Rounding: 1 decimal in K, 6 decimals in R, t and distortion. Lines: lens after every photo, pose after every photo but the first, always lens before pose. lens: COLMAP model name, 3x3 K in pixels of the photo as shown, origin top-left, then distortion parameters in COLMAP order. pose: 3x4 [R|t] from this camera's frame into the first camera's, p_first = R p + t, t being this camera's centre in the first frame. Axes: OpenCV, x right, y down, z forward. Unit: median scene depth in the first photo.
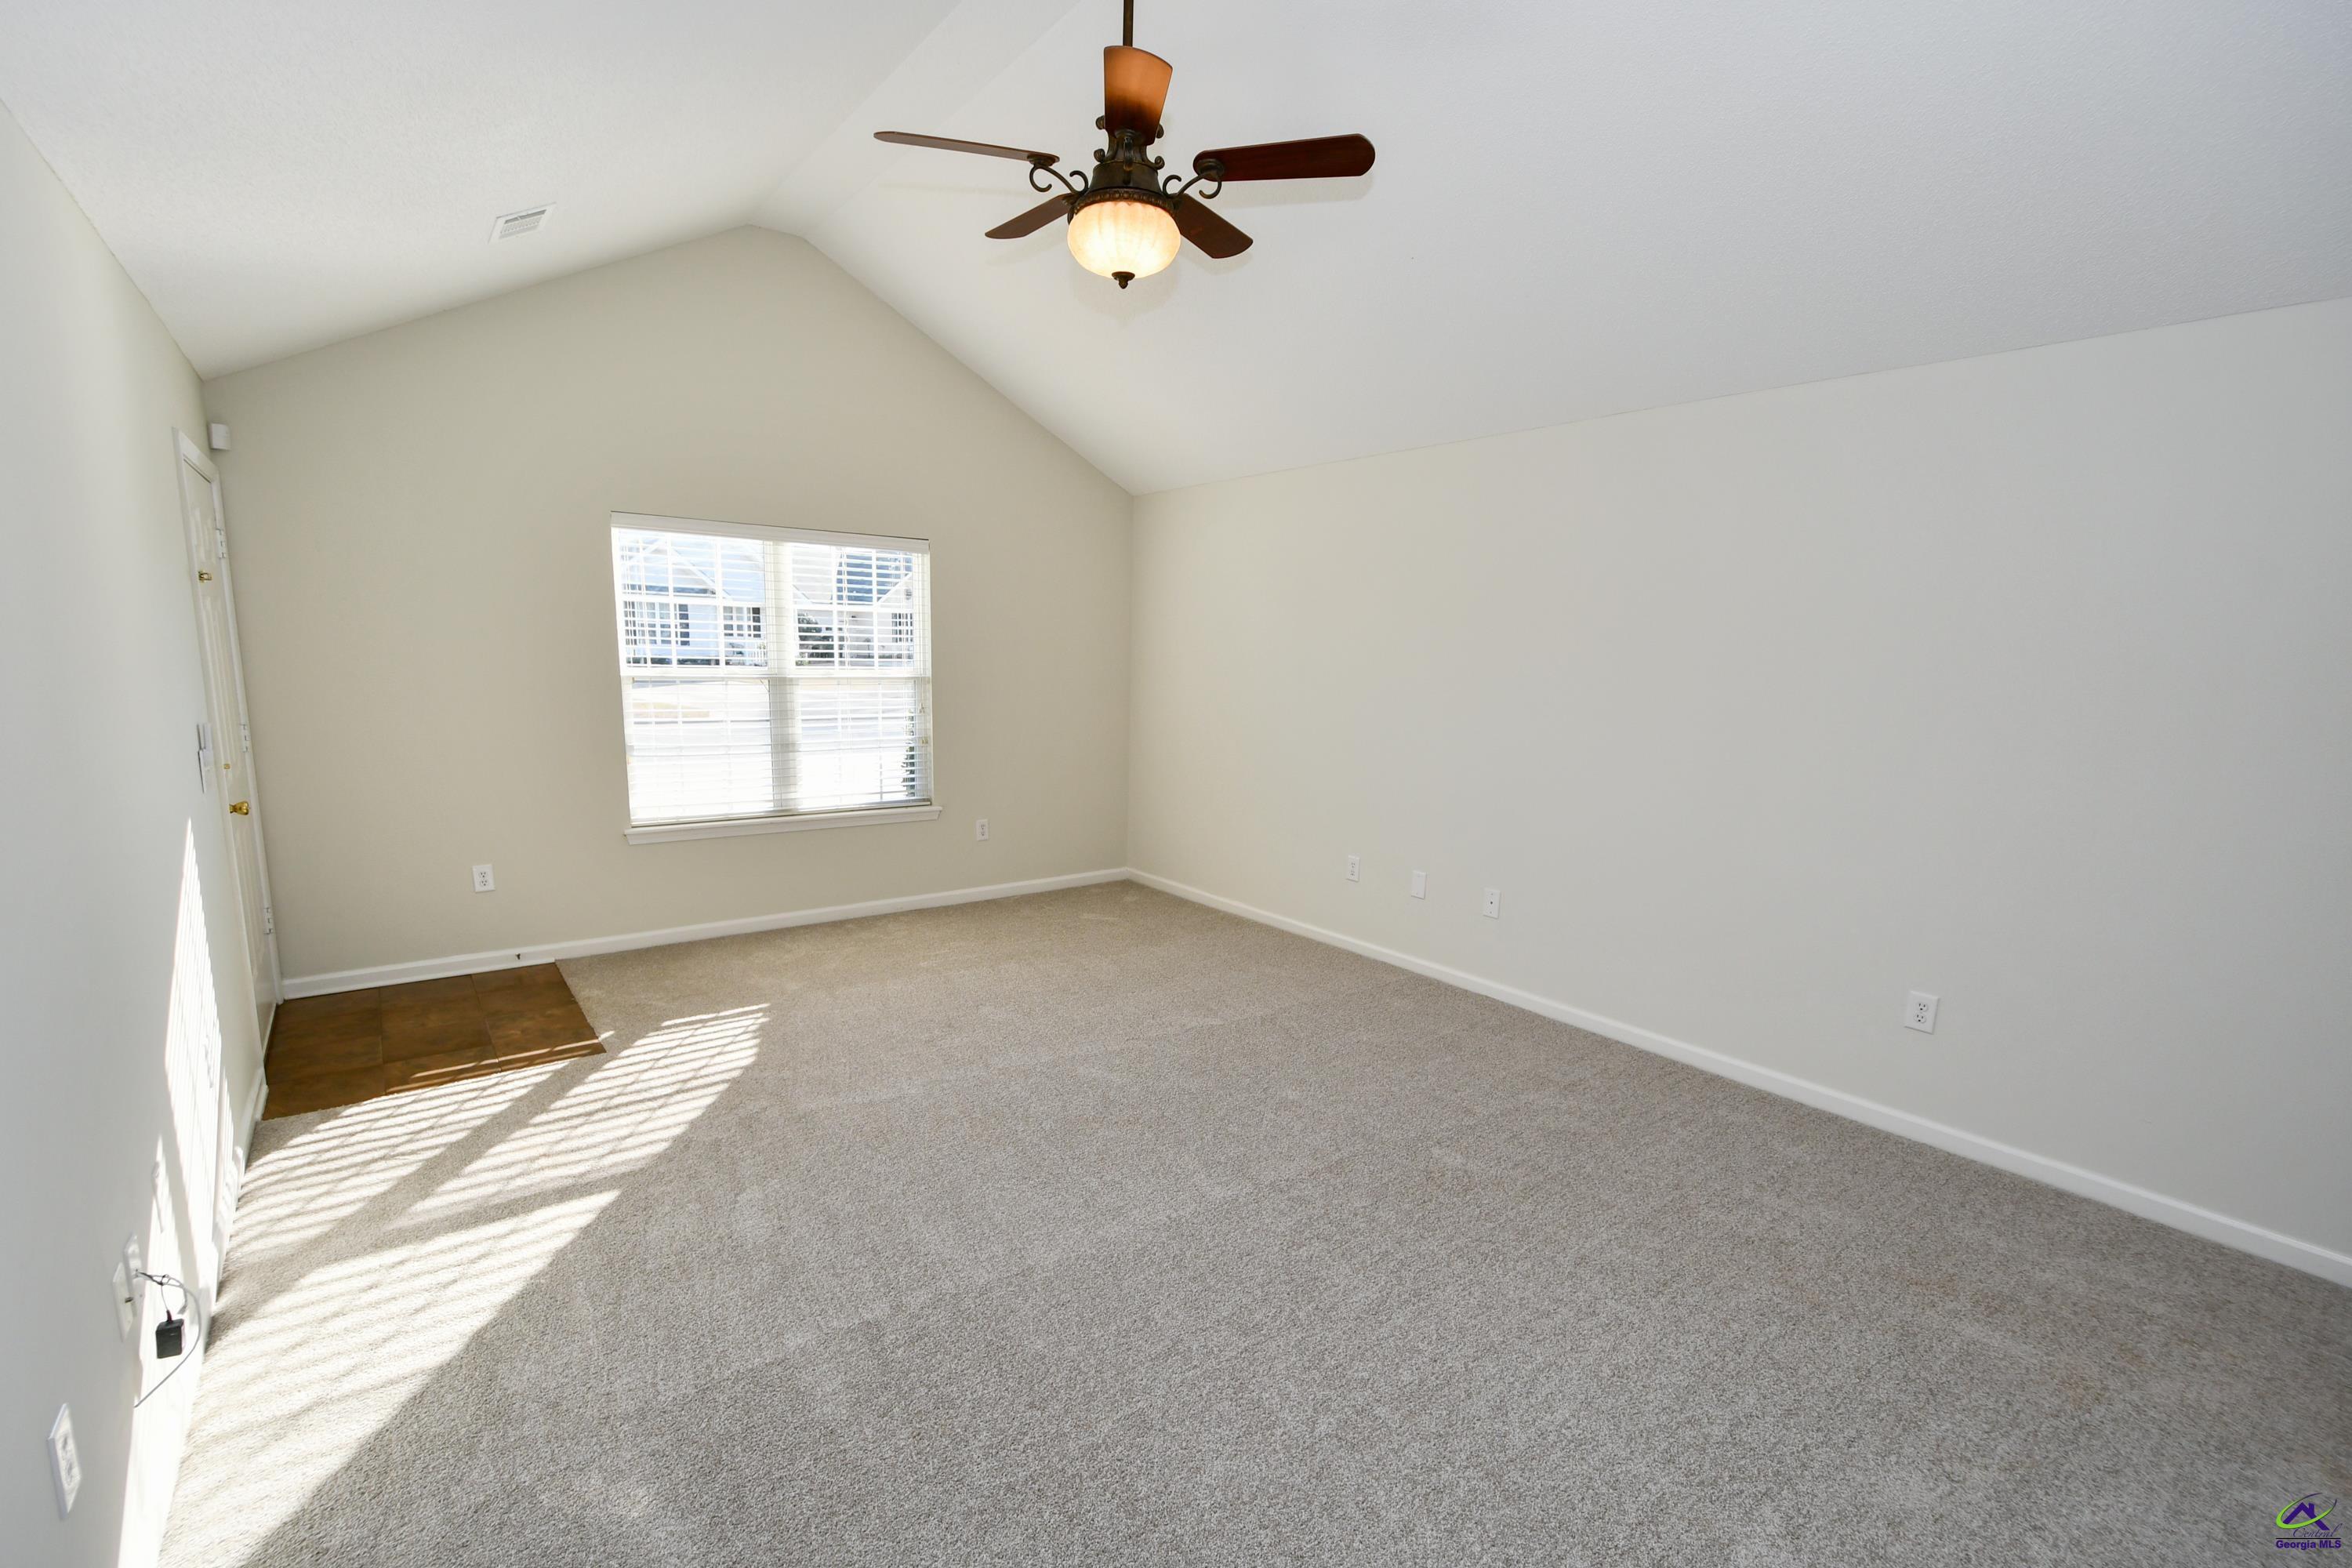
lens RADIAL K [[1030.4, 0, 1159.1], [0, 1030.4, 812.1], [0, 0, 1]] dist [0.009438, -0.010692]
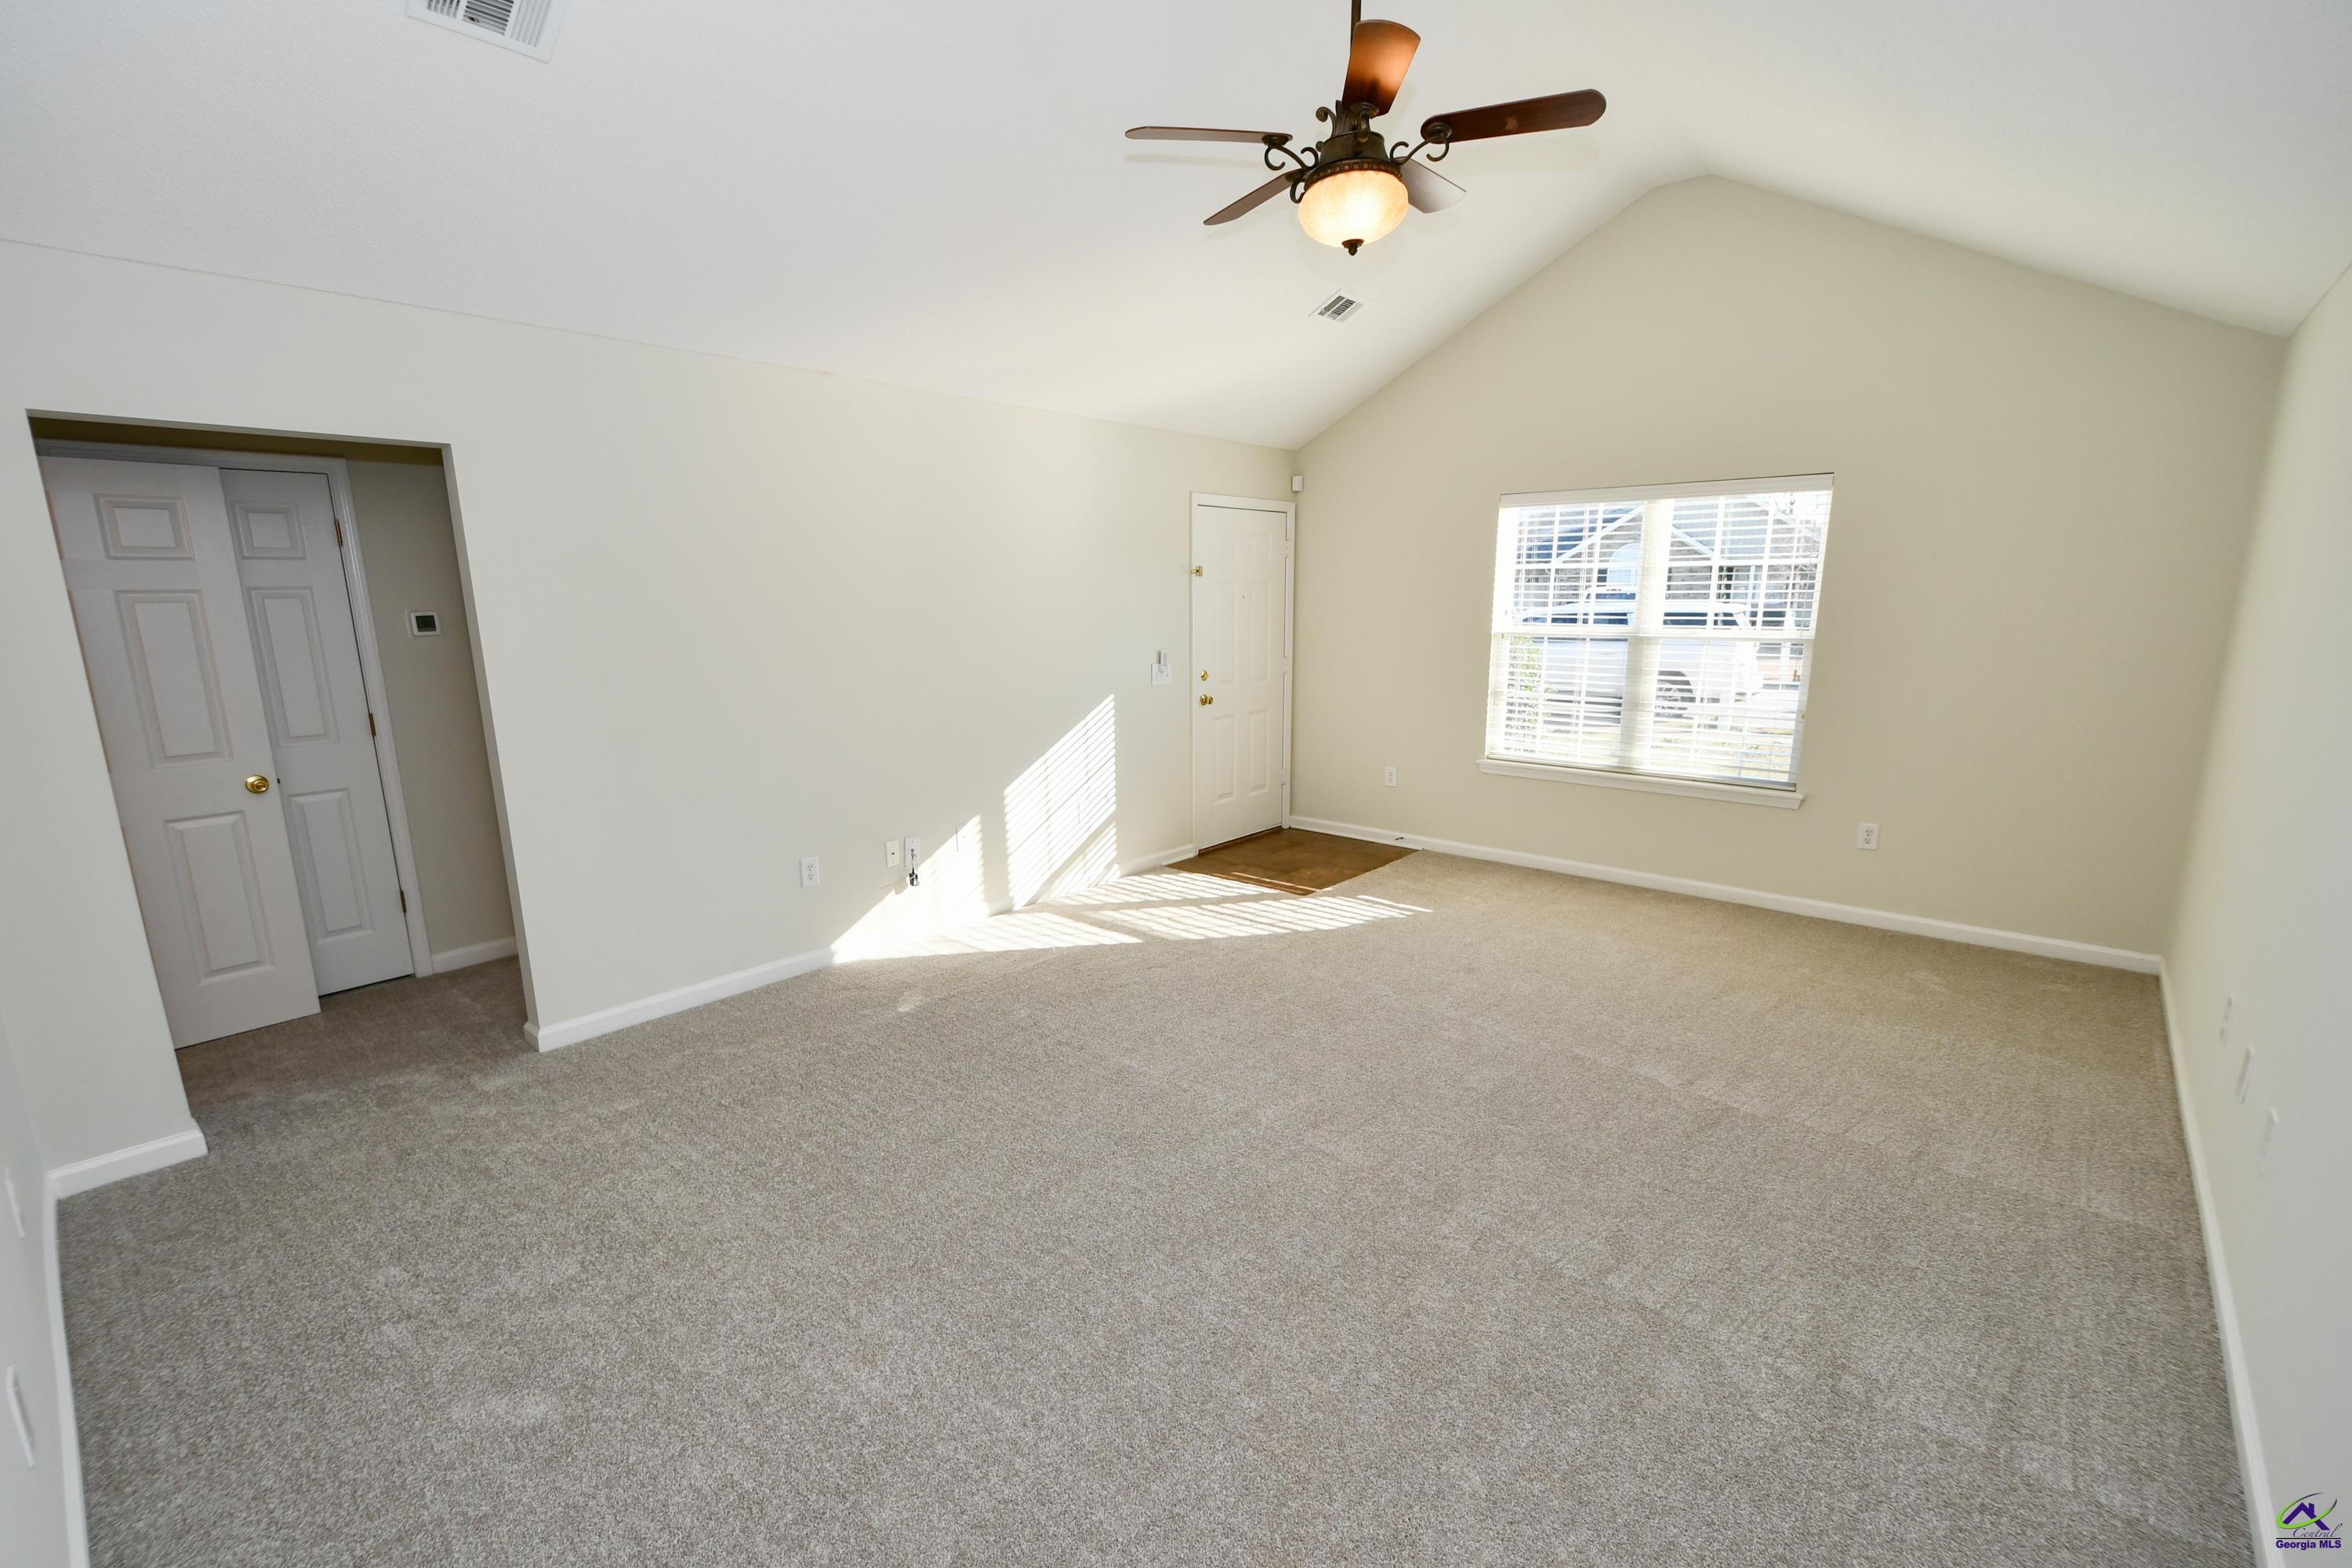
lens RADIAL K [[1030.4, 0, 1159.1], [0, 1030.4, 812.1], [0, 0, 1]] dist [0.009438, -0.010692]
pose [[0.194194, 0.175136, -0.965203, 0.816205], [-0.150037, 0.977660, 0.147209, -0.061074], [0.969421, 0.116229, 0.216133, 0.523524]]
